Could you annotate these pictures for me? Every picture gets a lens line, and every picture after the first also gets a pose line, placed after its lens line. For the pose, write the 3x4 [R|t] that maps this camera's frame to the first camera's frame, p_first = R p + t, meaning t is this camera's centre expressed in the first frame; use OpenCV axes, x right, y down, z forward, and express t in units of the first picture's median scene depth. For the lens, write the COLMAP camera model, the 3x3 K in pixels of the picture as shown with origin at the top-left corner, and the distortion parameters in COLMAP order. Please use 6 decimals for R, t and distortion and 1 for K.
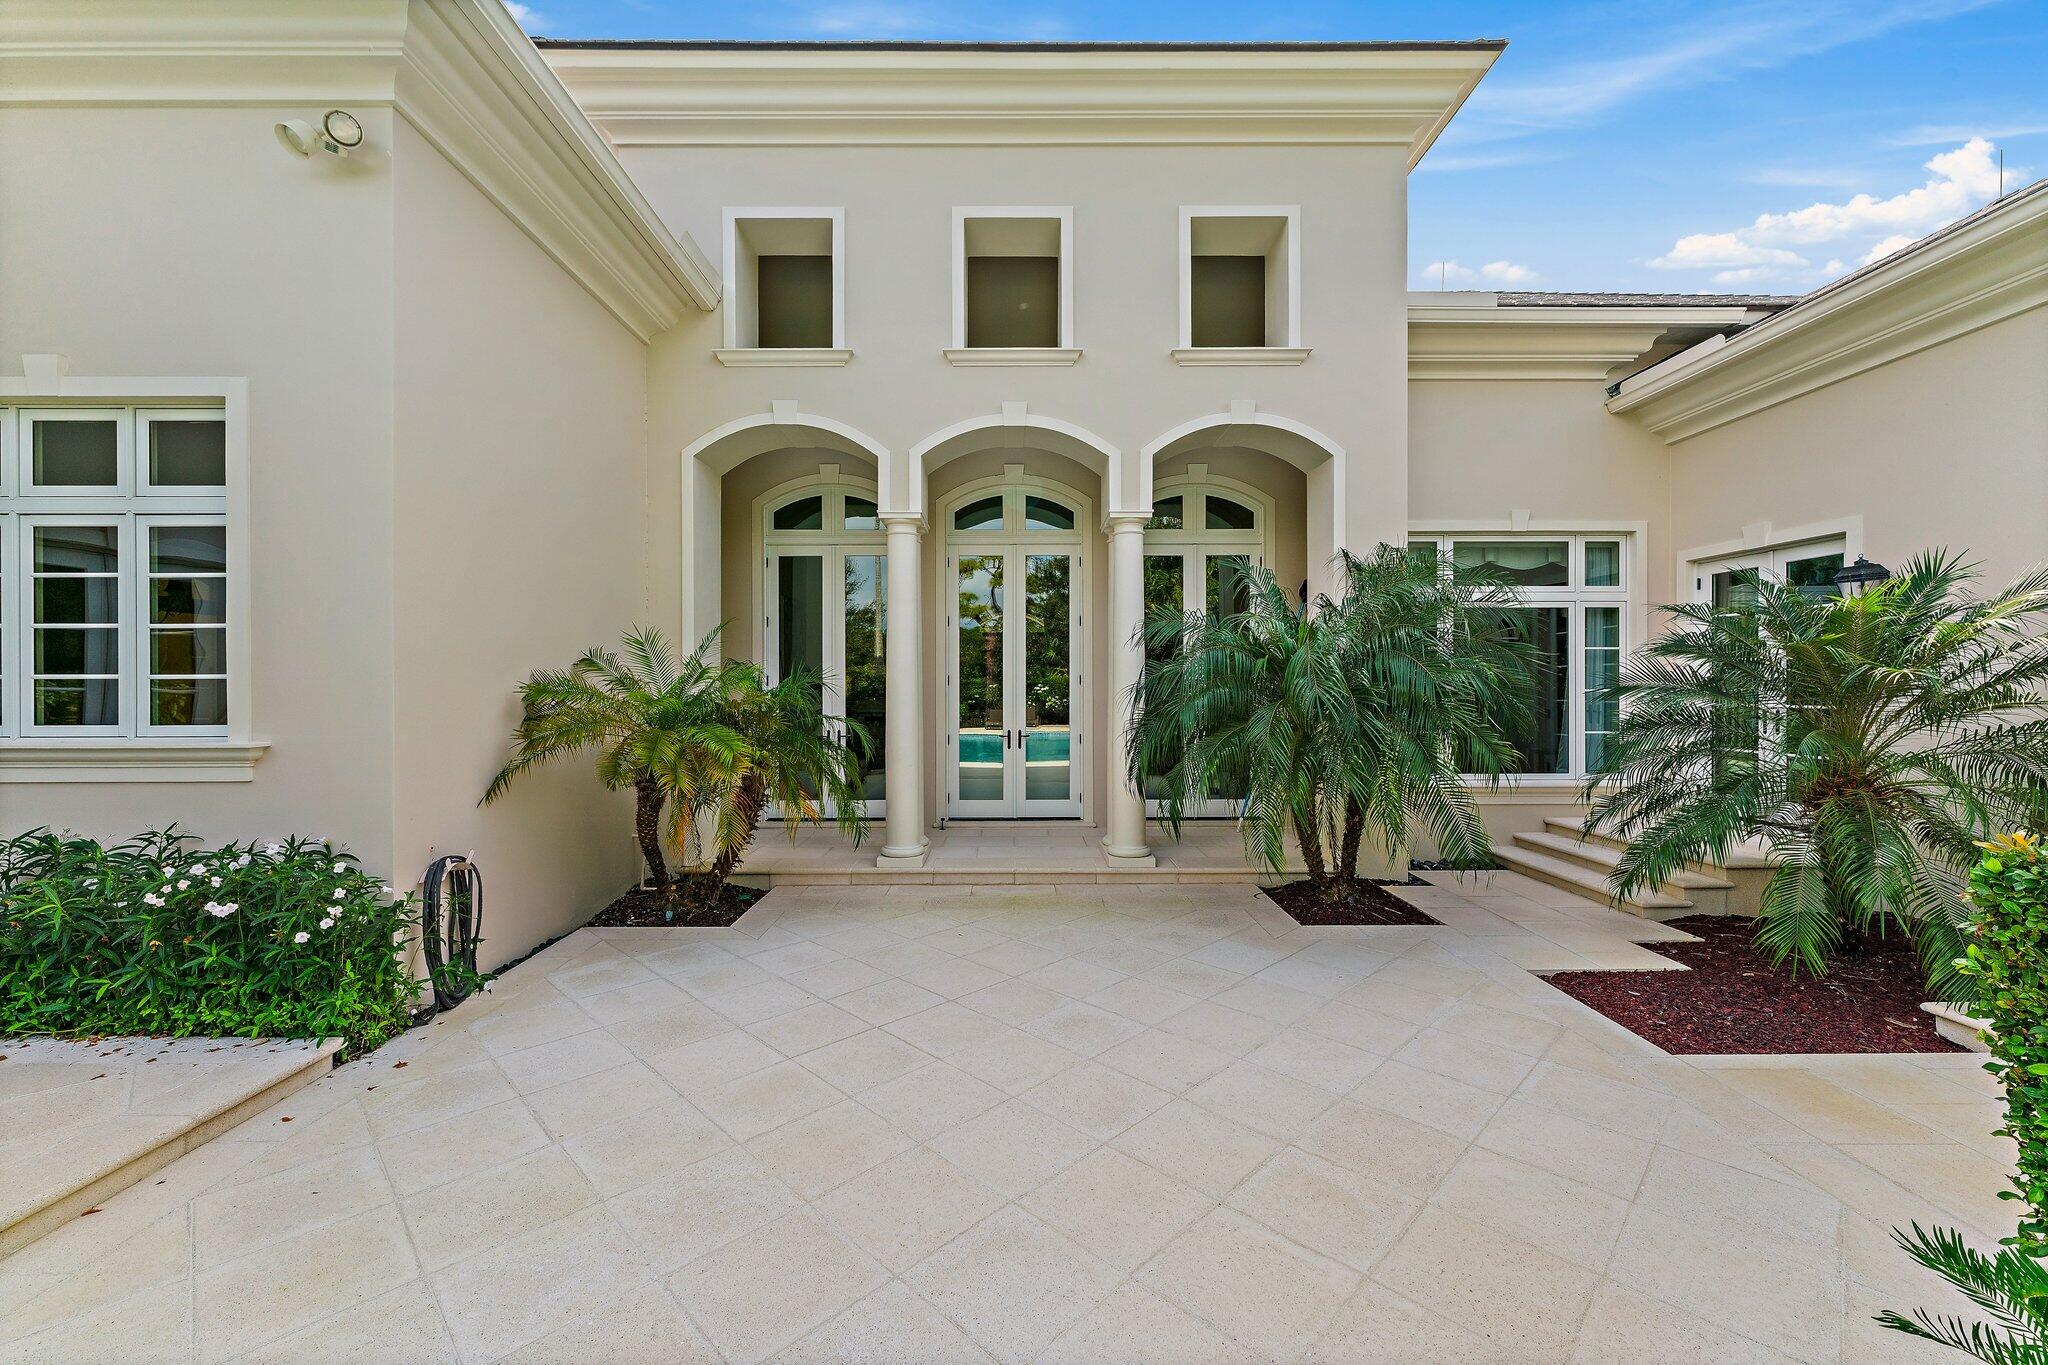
lens RADIAL K [[936.9, 0, 1024.0], [0, 936.9, 682.5], [0, 0, 1]] dist [0.001160, -0.000162]
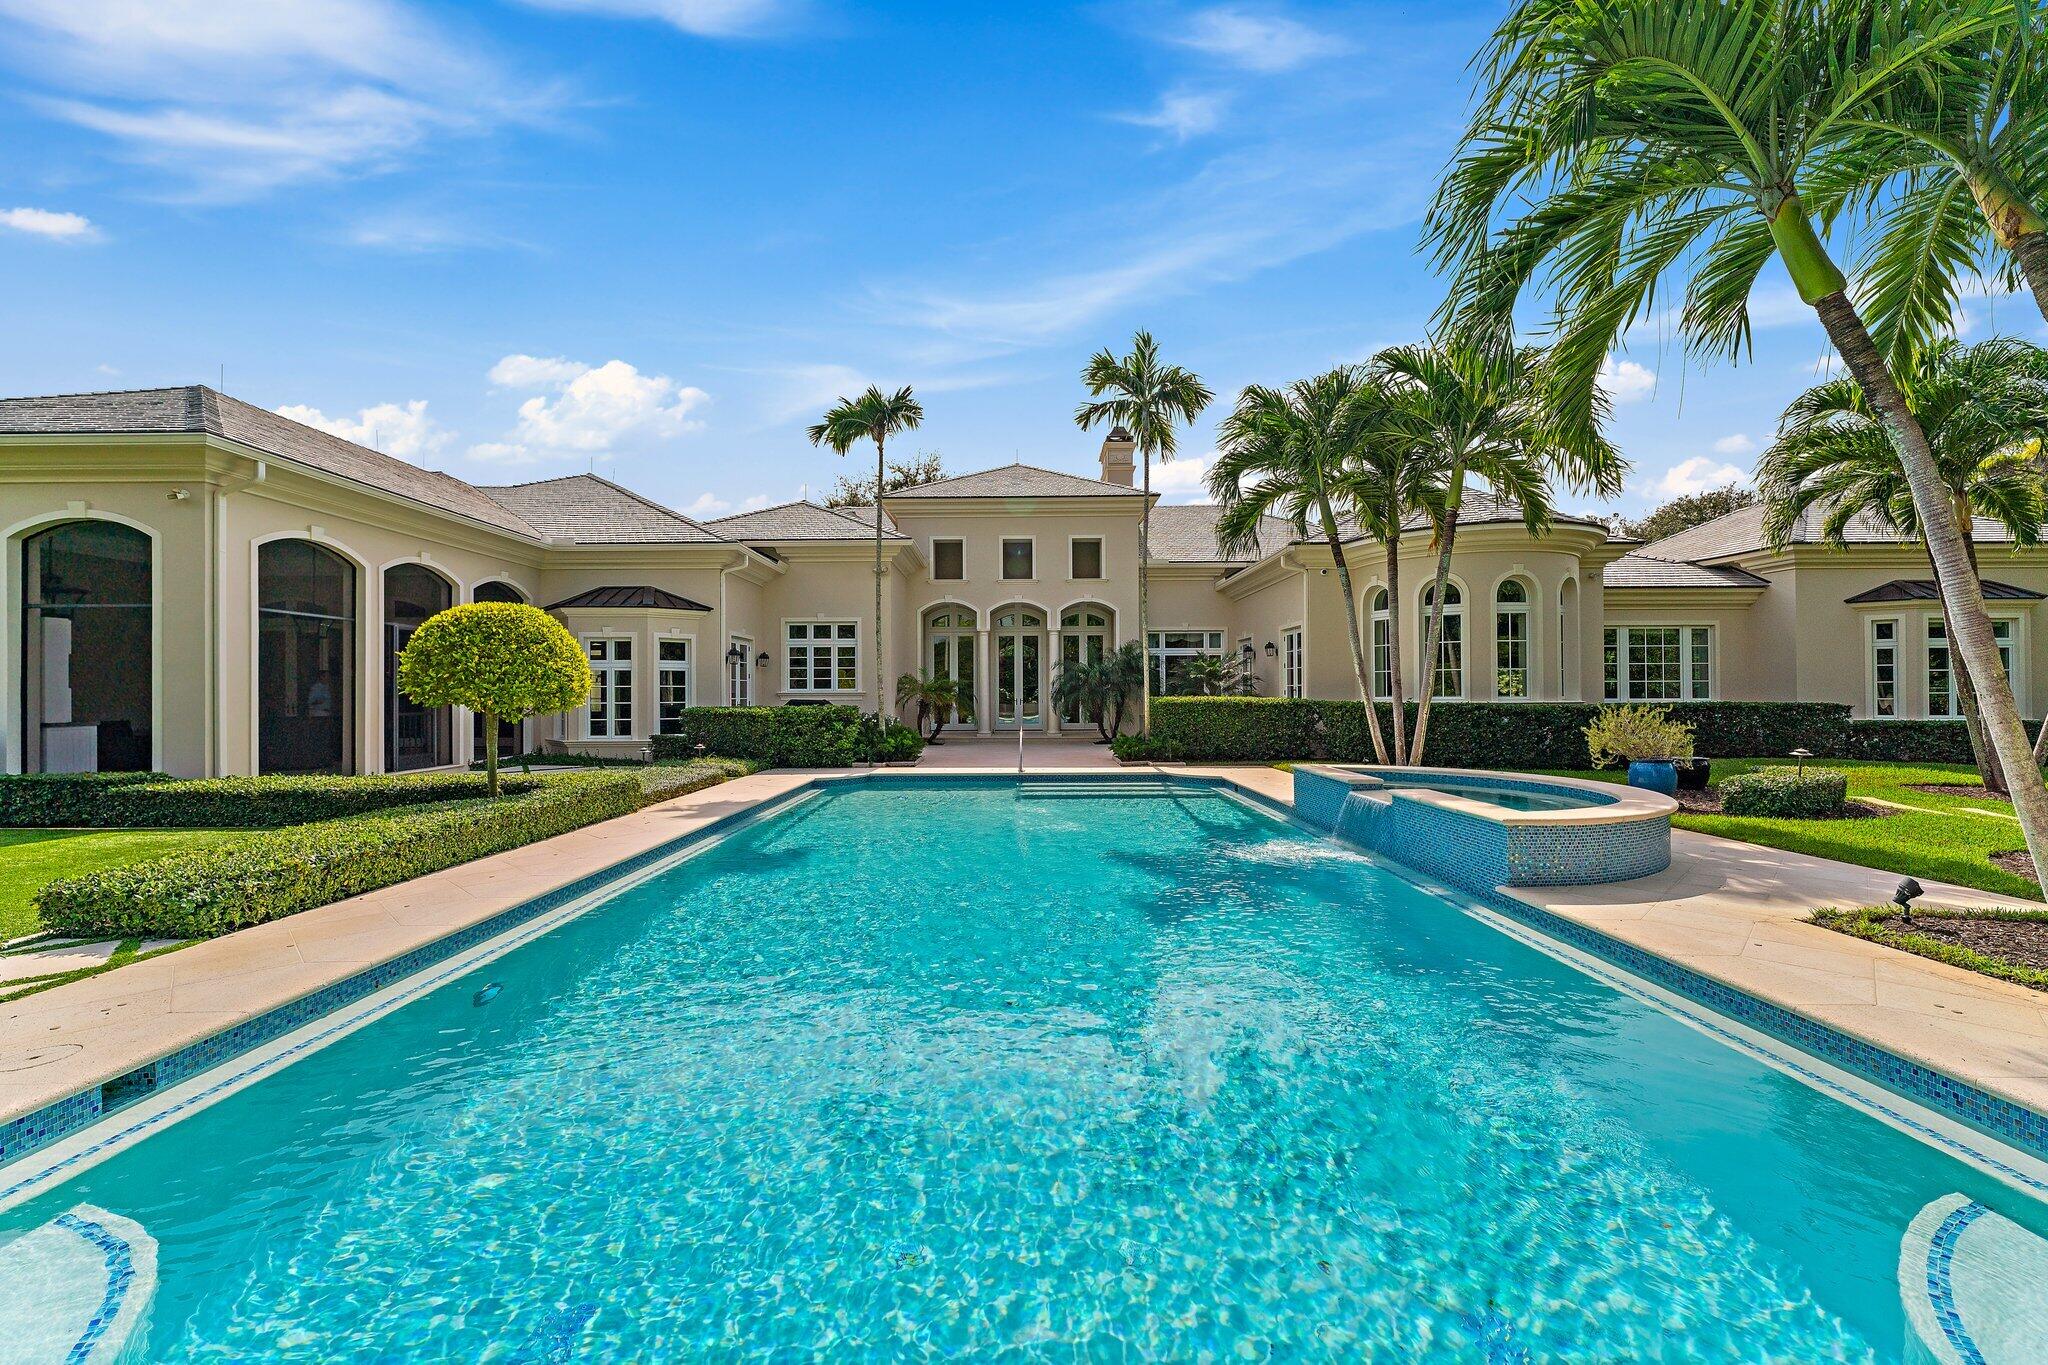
lens RADIAL K [[815.3, 0, 1024.0], [0, 815.3, 682.5], [0, 0, 1]] dist [-0.000812, -0.000159]
pose [[0.999876, -0.007312, 0.013918, -0.032767], [0.007484, 0.999896, -0.012306, 0.039486], [-0.013827, 0.012408, 0.999827, -1.807011]]
